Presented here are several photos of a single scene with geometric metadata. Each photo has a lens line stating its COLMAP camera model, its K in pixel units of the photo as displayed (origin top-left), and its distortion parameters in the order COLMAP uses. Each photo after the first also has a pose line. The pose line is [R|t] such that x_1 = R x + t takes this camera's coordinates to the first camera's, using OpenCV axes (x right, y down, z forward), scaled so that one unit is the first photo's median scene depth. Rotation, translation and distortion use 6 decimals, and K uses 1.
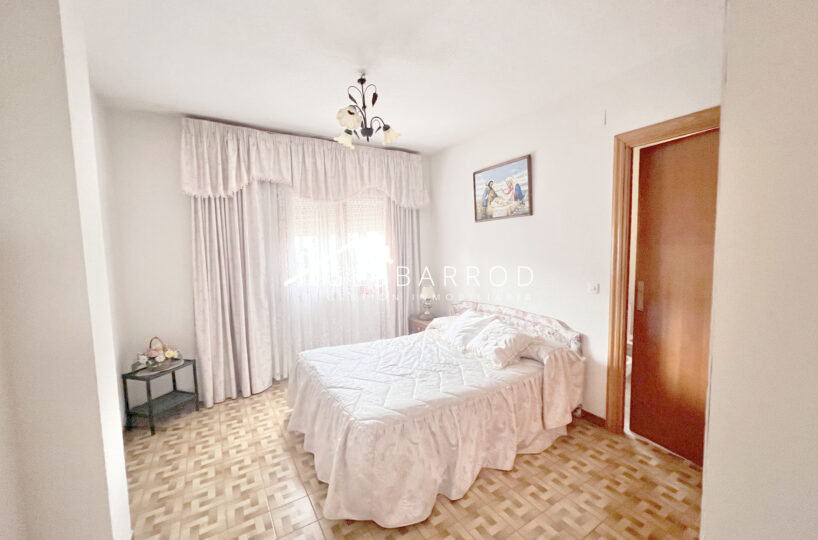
lens RADIAL K [[326.5, 0, 409.9], [0, 326.5, 270.4], [0, 0, 1]] dist [-0.001222, -0.000078]
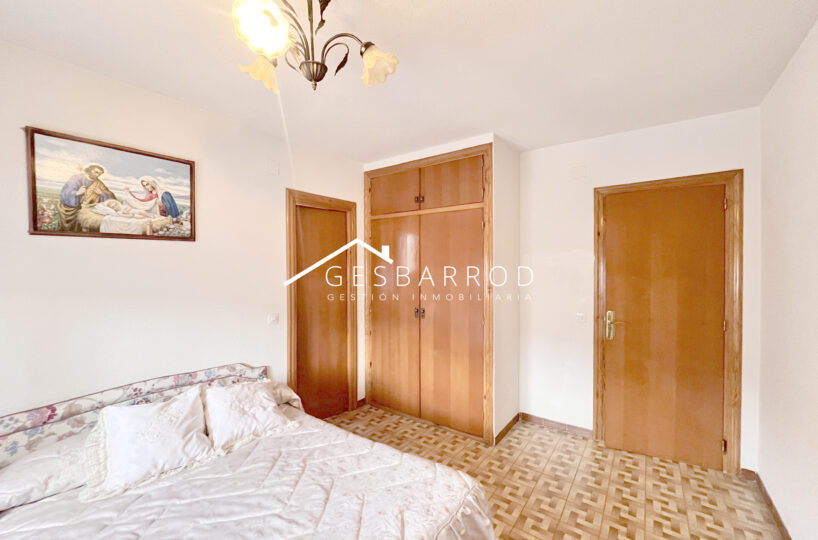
lens RADIAL K [[326.5, 0, 409.9], [0, 326.5, 270.4], [0, 0, 1]] dist [-0.001222, -0.000078]
pose [[-0.371905, 0.012169, 0.928191, -0.495227], [0.078767, 0.996721, 0.018493, -0.072879], [-0.924923, 0.079989, -0.371644, 0.791860]]
